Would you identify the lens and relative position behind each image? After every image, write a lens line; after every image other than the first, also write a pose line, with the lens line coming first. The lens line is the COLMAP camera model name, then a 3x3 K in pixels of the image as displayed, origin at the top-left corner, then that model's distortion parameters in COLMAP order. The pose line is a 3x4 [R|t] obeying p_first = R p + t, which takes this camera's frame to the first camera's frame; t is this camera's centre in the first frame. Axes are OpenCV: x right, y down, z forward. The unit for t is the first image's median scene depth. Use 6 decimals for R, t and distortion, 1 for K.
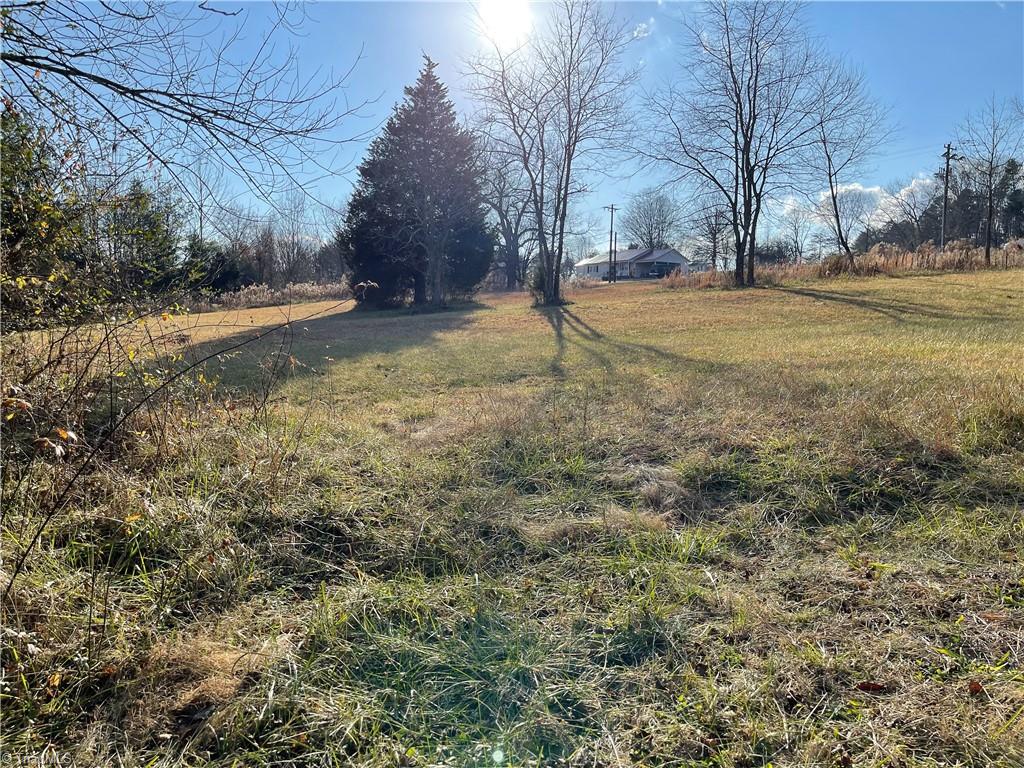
lens RADIAL K [[759.9, 0, 497.7], [0, 759.9, 377.5], [0, 0, 1]] dist [0.040827, -0.068118]
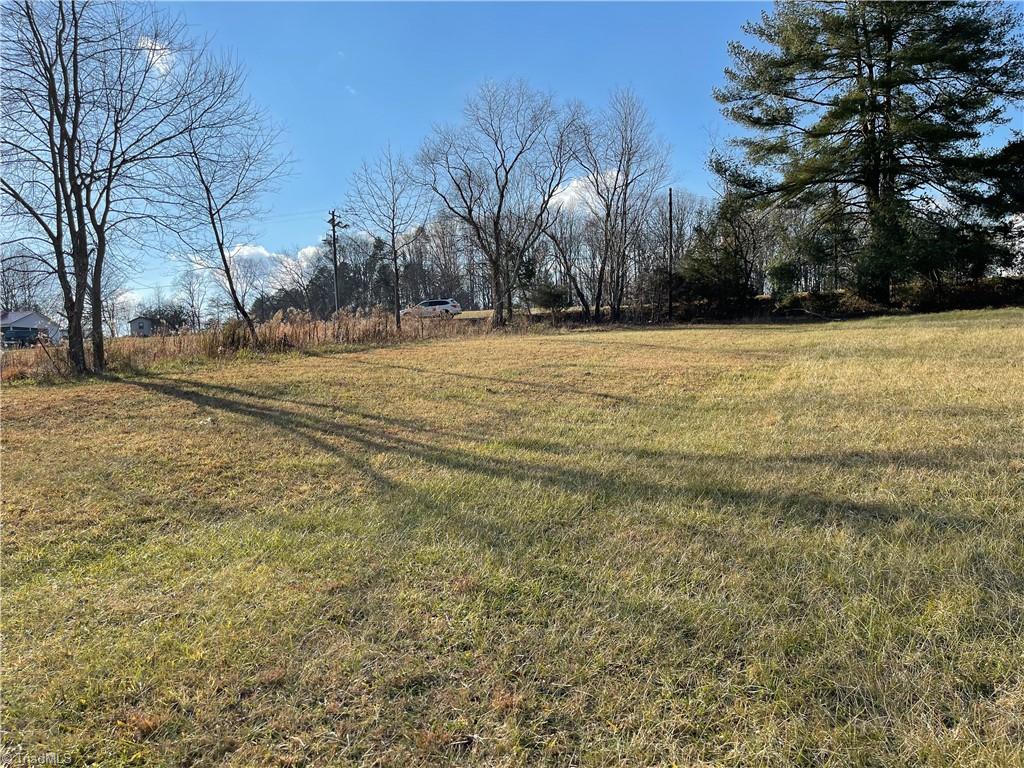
lens RADIAL K [[759.9, 0, 512.7], [0, 759.9, 413.8], [0, 0, 1]] dist [0.040827, -0.068118]
pose [[0.725692, -0.075408, 0.683875, 0.263586], [0.100171, 0.994964, 0.003414, -0.098649], [-0.680689, 0.066027, 0.729591, 0.576638]]
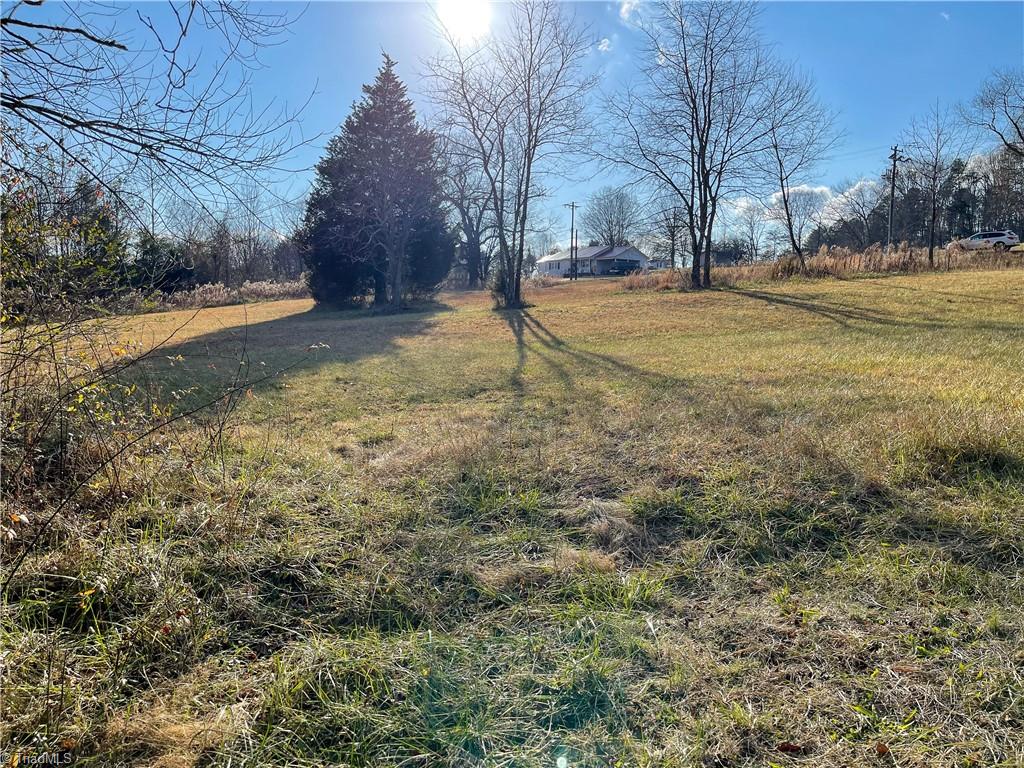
lens RADIAL K [[759.9, 0, 511.1], [0, 759.9, 378.2], [0, 0, 1]] dist [0.040827, -0.068118]
pose [[0.997787, -0.006995, 0.066130, 0.002346], [0.006517, 0.999951, 0.007439, -0.013509], [-0.066178, -0.006992, 0.997783, -0.005845]]
